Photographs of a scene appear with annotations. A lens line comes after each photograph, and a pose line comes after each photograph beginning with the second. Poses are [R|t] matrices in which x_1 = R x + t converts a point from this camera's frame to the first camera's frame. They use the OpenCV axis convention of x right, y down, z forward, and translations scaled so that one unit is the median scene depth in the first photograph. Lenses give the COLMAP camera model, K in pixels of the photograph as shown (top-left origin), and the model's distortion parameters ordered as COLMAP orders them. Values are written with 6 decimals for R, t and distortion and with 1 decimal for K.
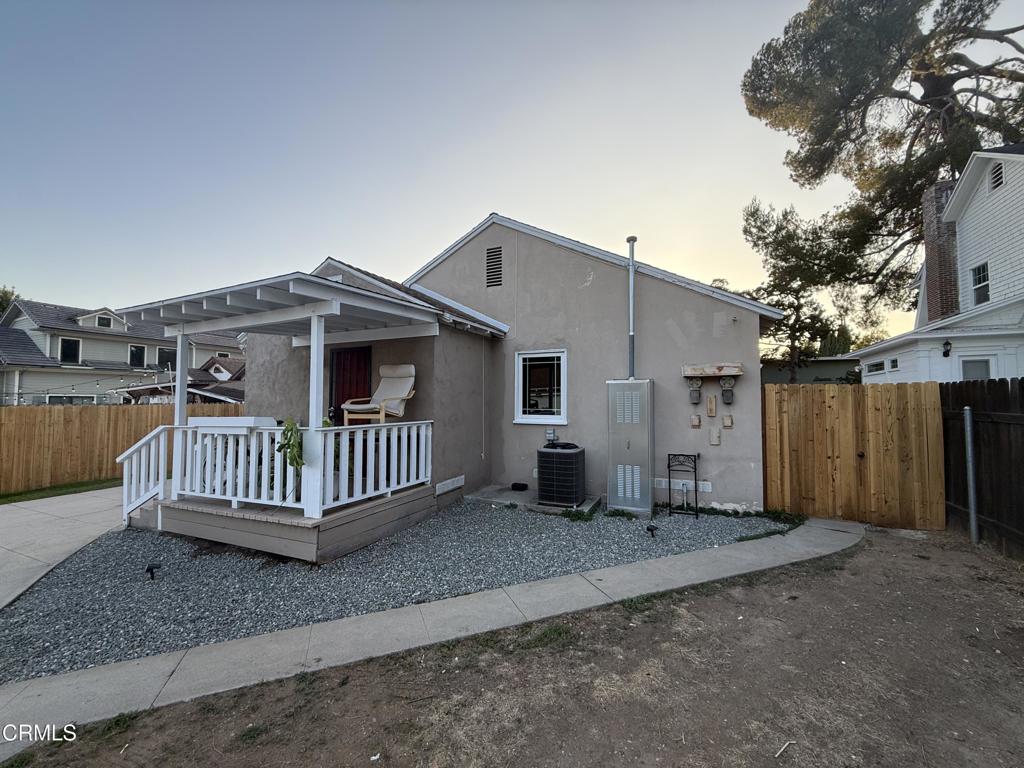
lens RADIAL K [[406.6, 0, 508.5], [0, 406.6, 384.4], [0, 0, 1]] dist [0.000976, -0.000230]
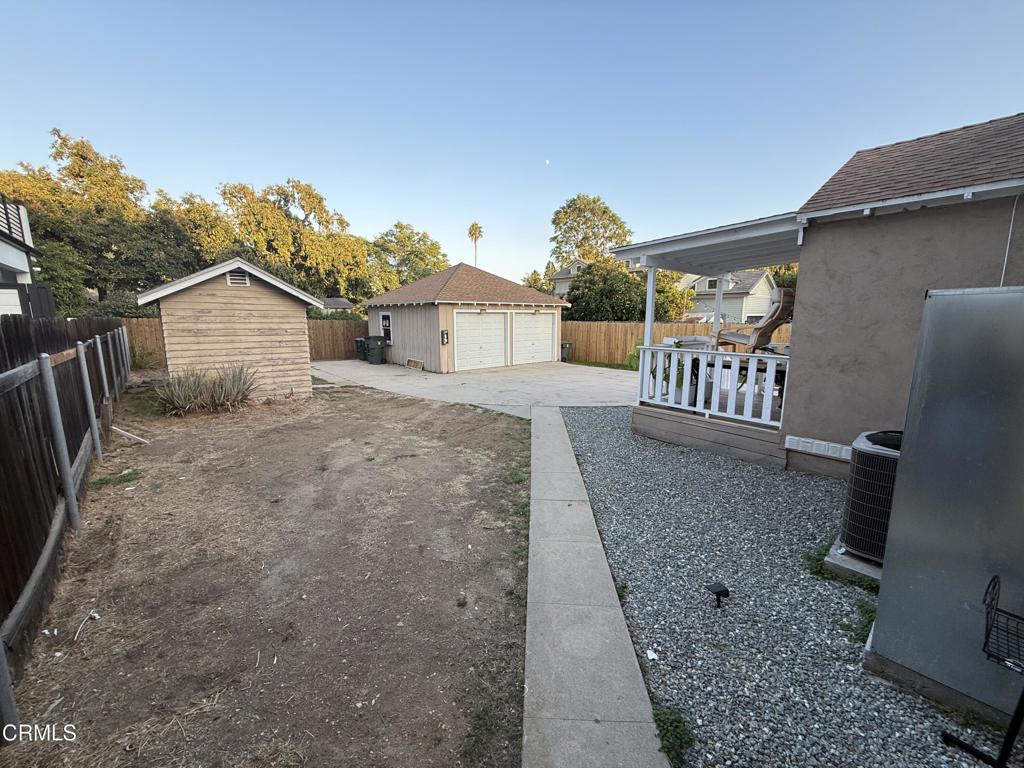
lens RADIAL K [[406.6, 0, 508.5], [0, 406.6, 384.4], [0, 0, 1]] dist [0.000976, -0.000230]
pose [[-0.409110, 0.153153, -0.899541, 1.298852], [0.035248, 0.987731, 0.152138, 0.002519], [0.911804, 0.030534, -0.409489, 1.389416]]
